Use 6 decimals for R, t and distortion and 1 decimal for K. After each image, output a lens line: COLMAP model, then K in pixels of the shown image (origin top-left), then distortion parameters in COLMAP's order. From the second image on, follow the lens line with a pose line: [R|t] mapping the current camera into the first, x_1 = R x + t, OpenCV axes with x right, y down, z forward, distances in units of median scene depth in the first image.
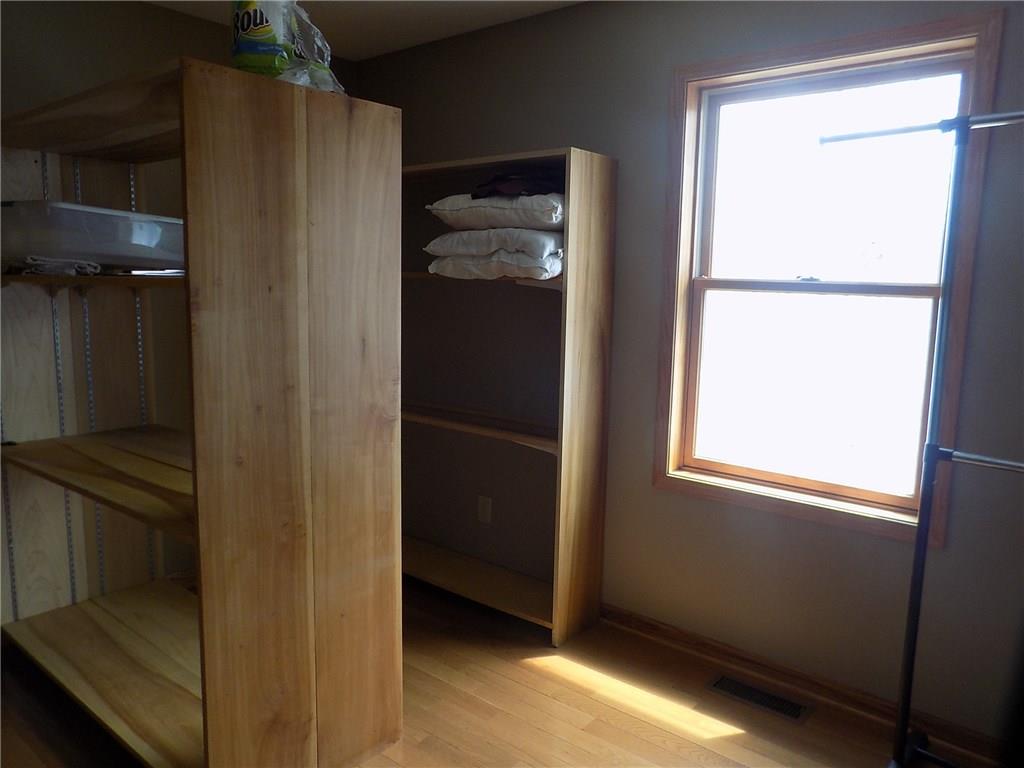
lens RADIAL K [[761.6, 0, 511.7], [0, 761.6, 385.3], [0, 0, 1]] dist [-0.016072, 0.014528]
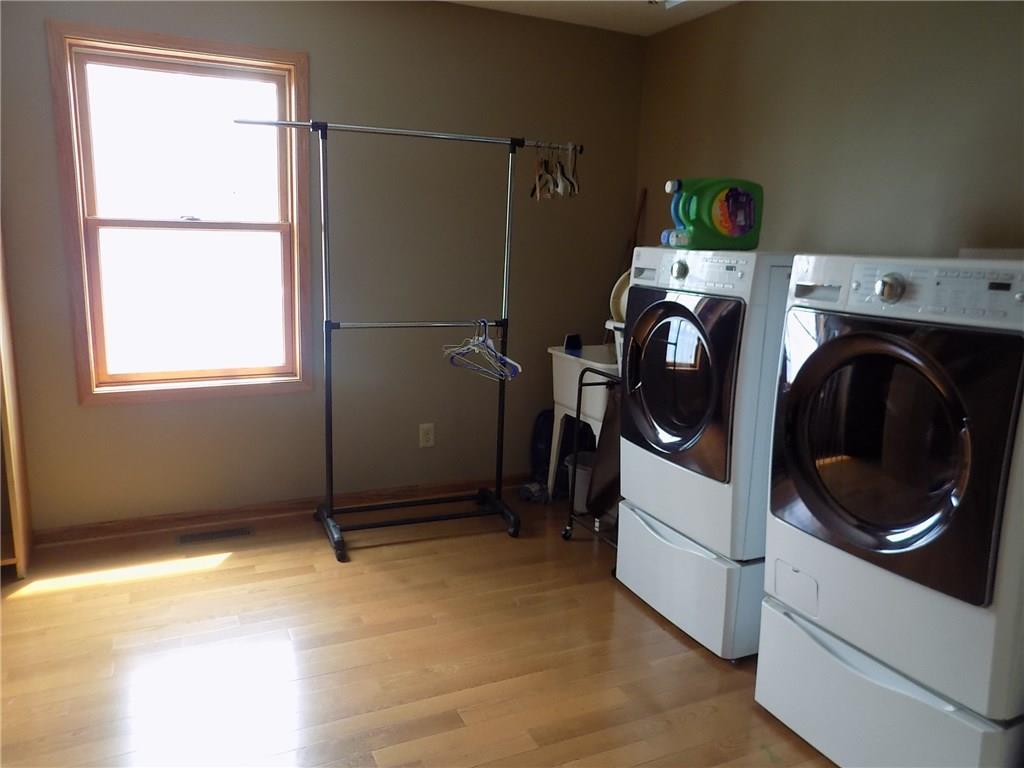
lens RADIAL K [[761.6, 0, 510.3], [0, 761.6, 382.3], [0, 0, 1]] dist [-0.016072, 0.014528]
pose [[0.415731, -0.185665, 0.890335, -0.594849], [0.107714, 0.982103, 0.154506, -0.005435], [-0.903087, 0.031668, 0.428289, -0.051689]]
